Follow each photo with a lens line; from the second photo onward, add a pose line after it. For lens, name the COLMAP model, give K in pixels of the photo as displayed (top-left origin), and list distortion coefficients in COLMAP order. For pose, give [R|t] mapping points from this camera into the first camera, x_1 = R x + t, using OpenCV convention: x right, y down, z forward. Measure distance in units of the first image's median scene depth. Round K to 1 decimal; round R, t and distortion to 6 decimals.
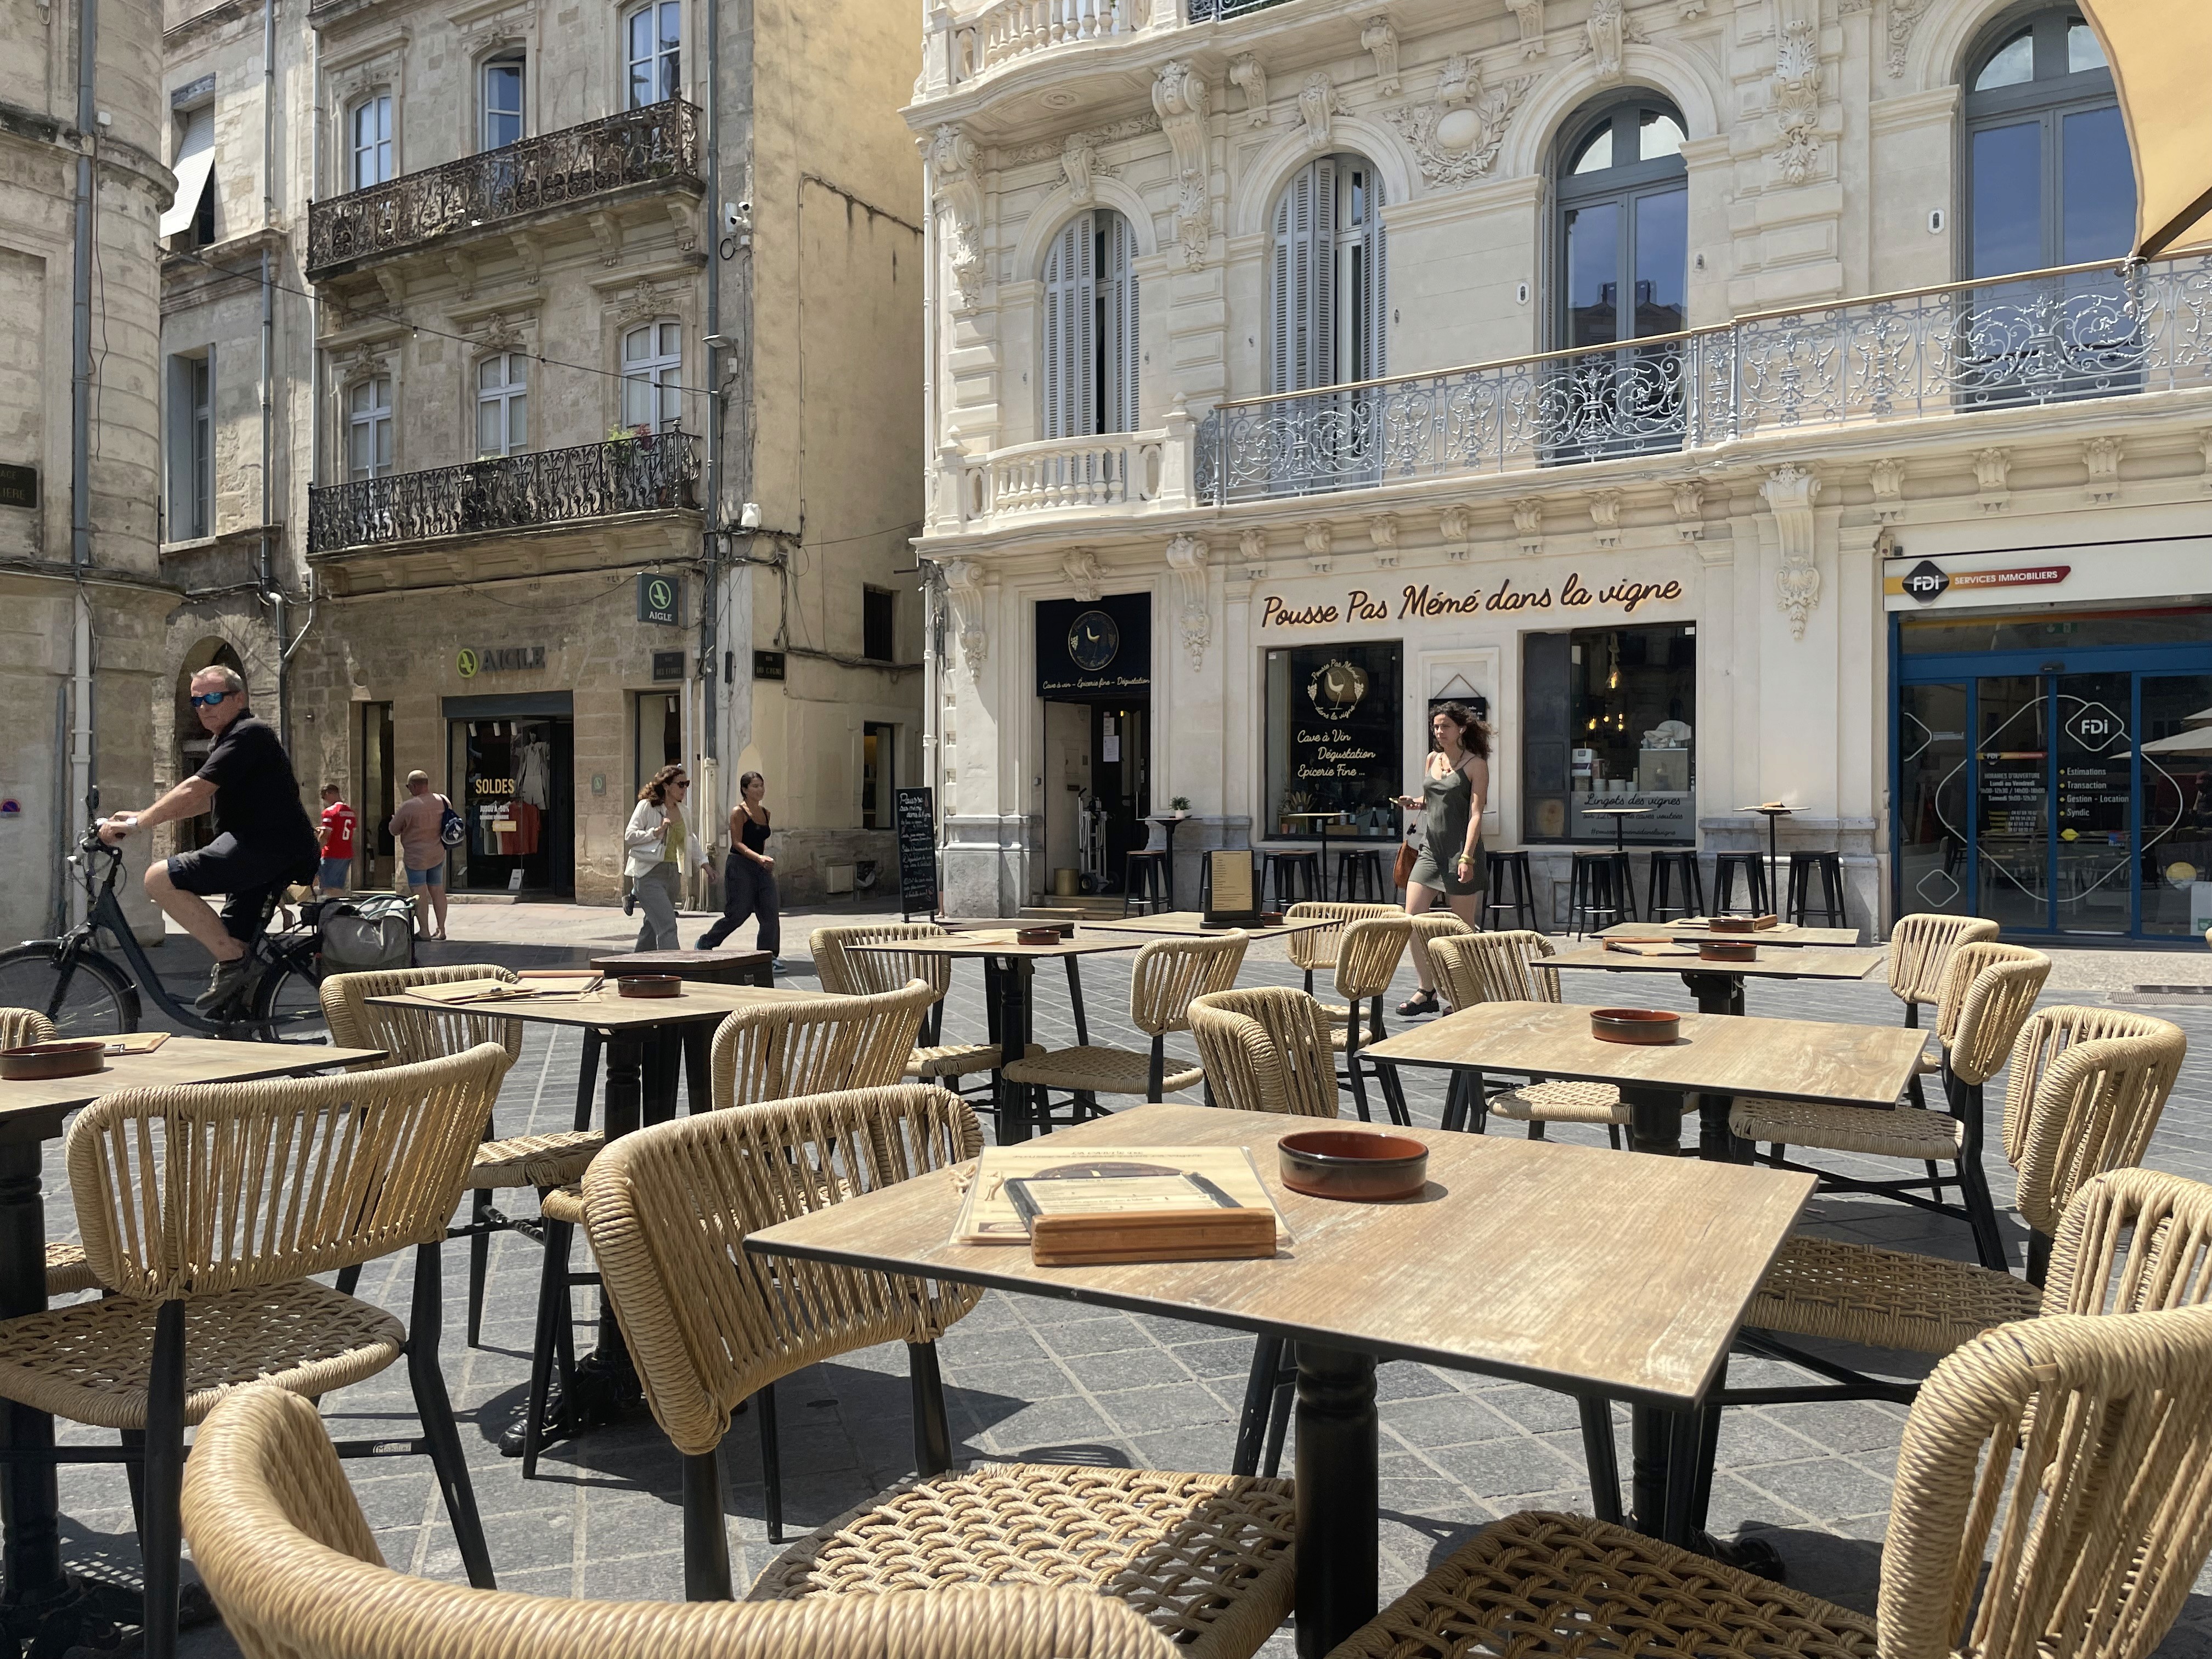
lens RADIAL K [[1617.7, 0, 1106.0], [0, 1617.7, 829.5], [0, 0, 1]] dist [0.056159, -0.080558]
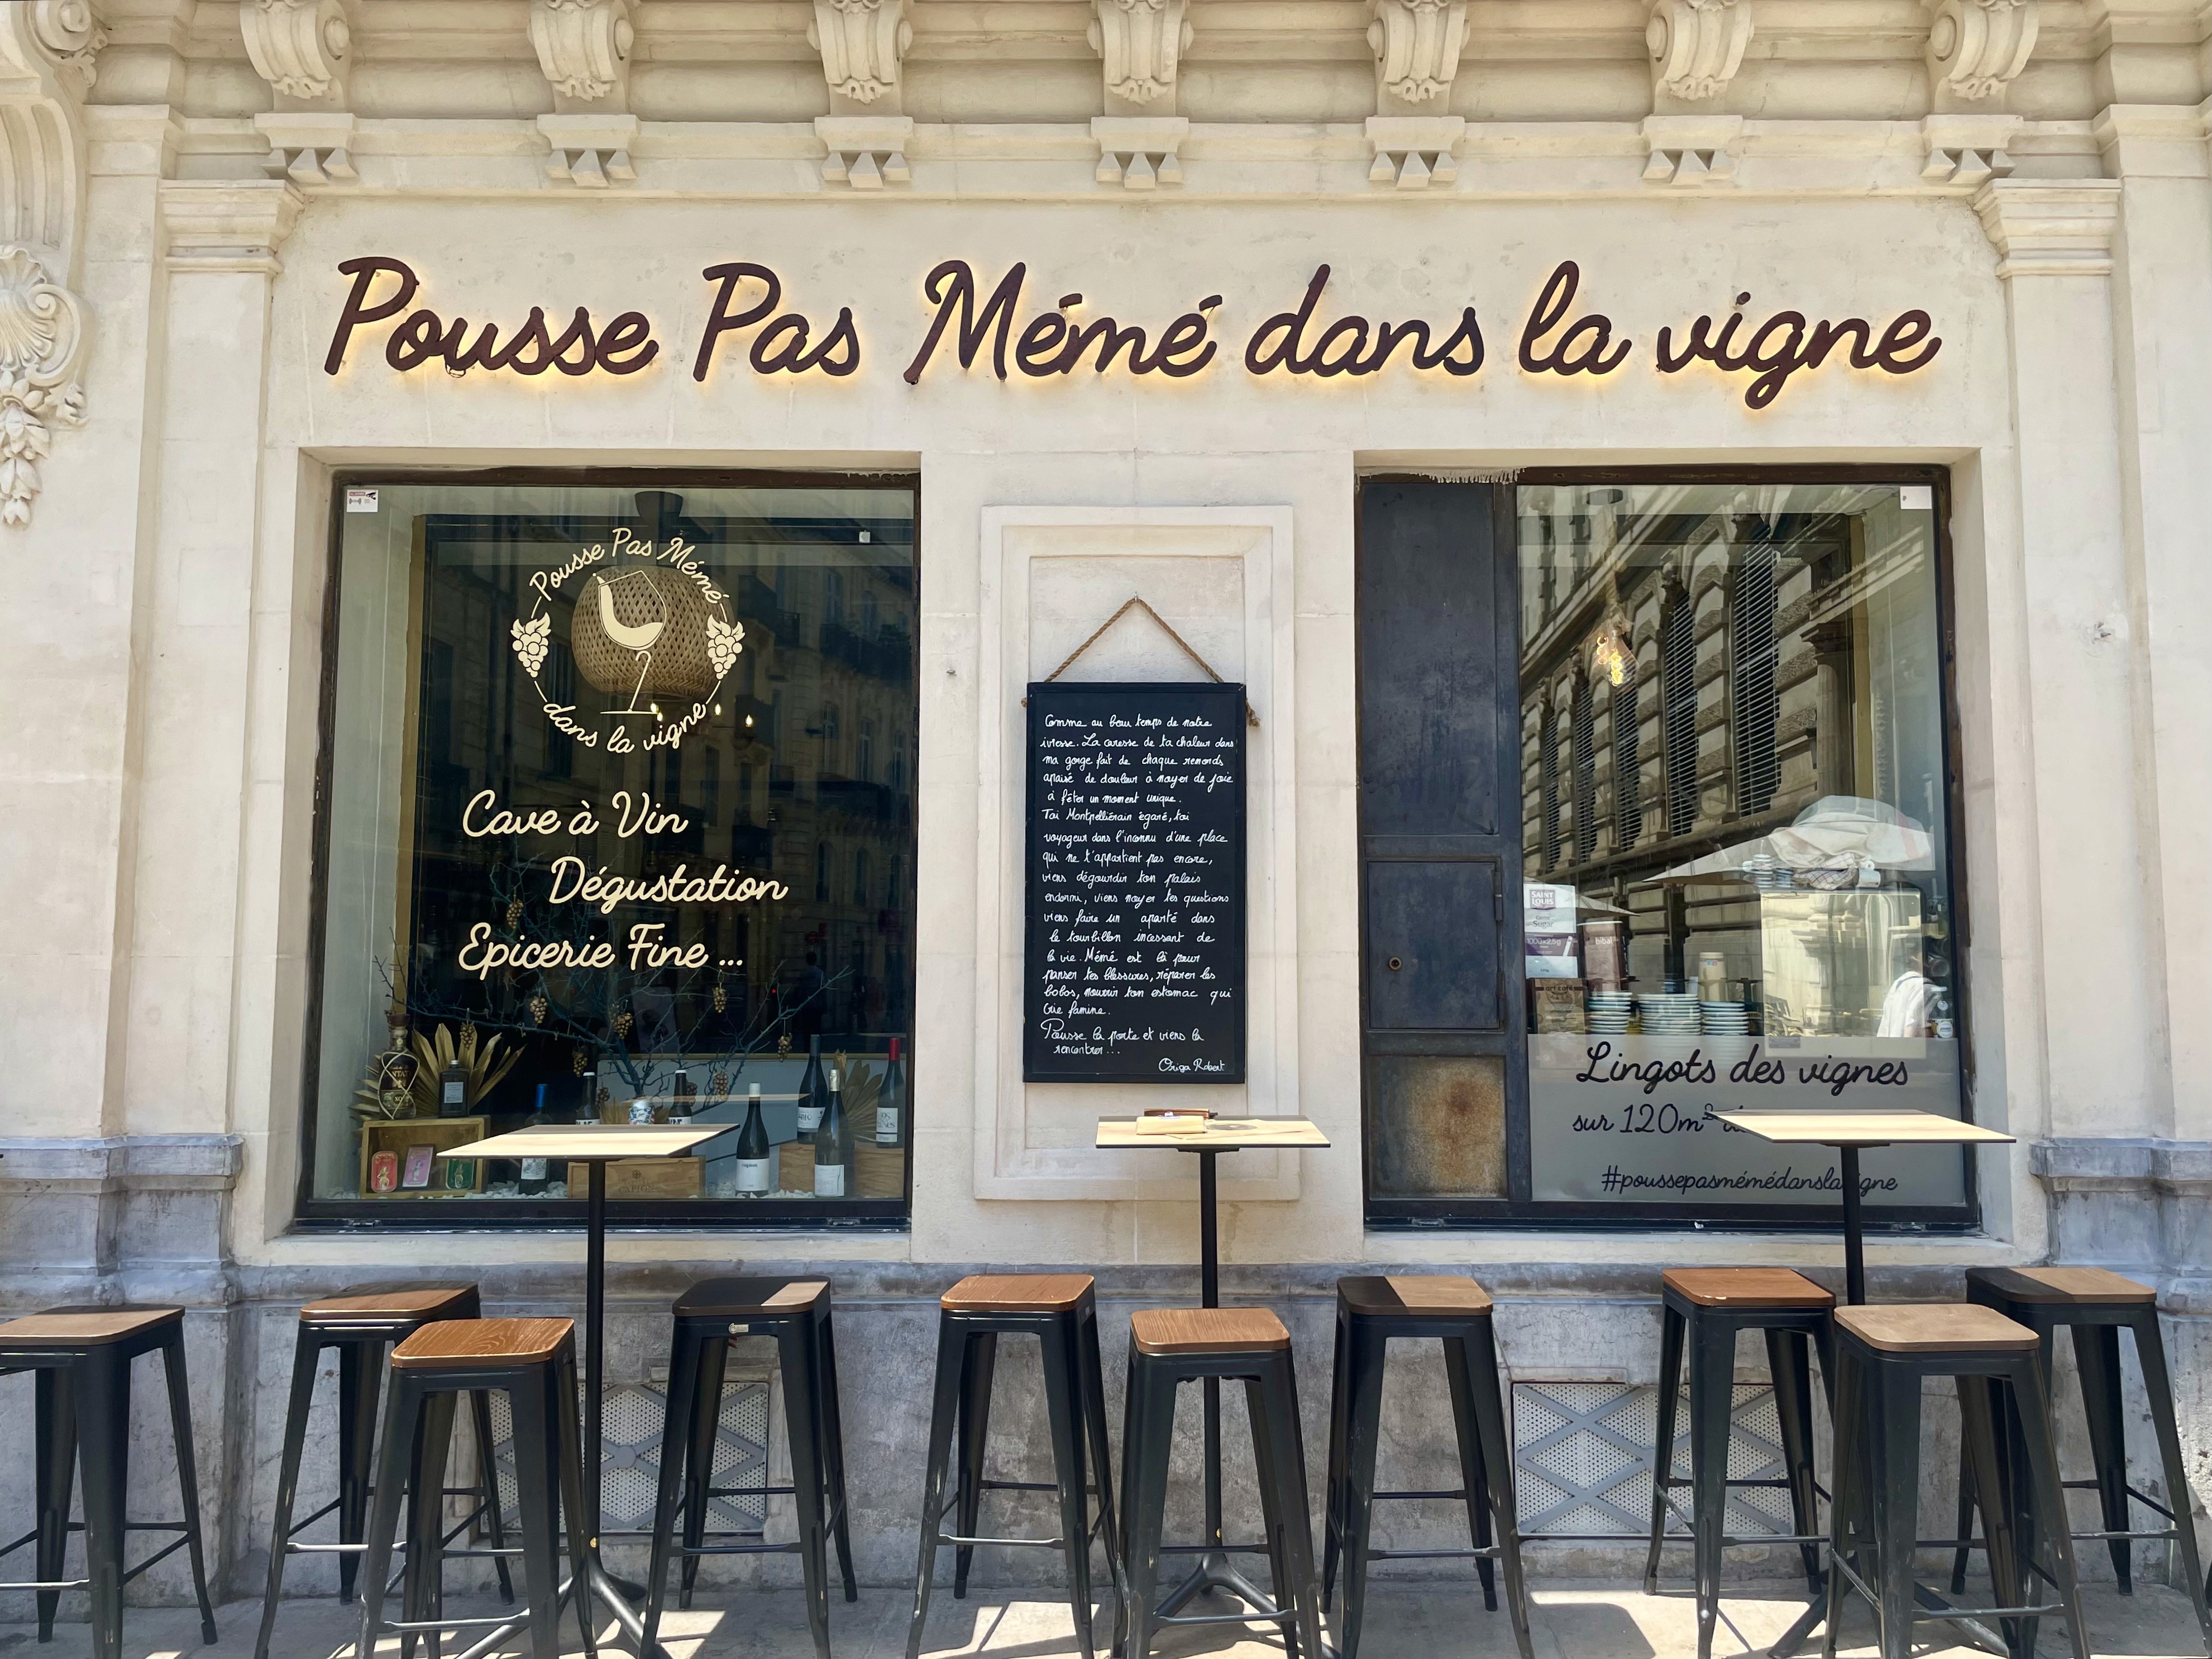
lens RADIAL K [[1618.0, 0, 1106.0], [0, 1618.0, 829.5], [0, 0, 1]] dist [0.056159, -0.080558]
pose [[0.835560, 0.050688, 0.547056, 0.065676], [0.008868, 0.994361, -0.105679, -0.028115], [-0.549327, 0.093153, 0.830399, 0.764942]]
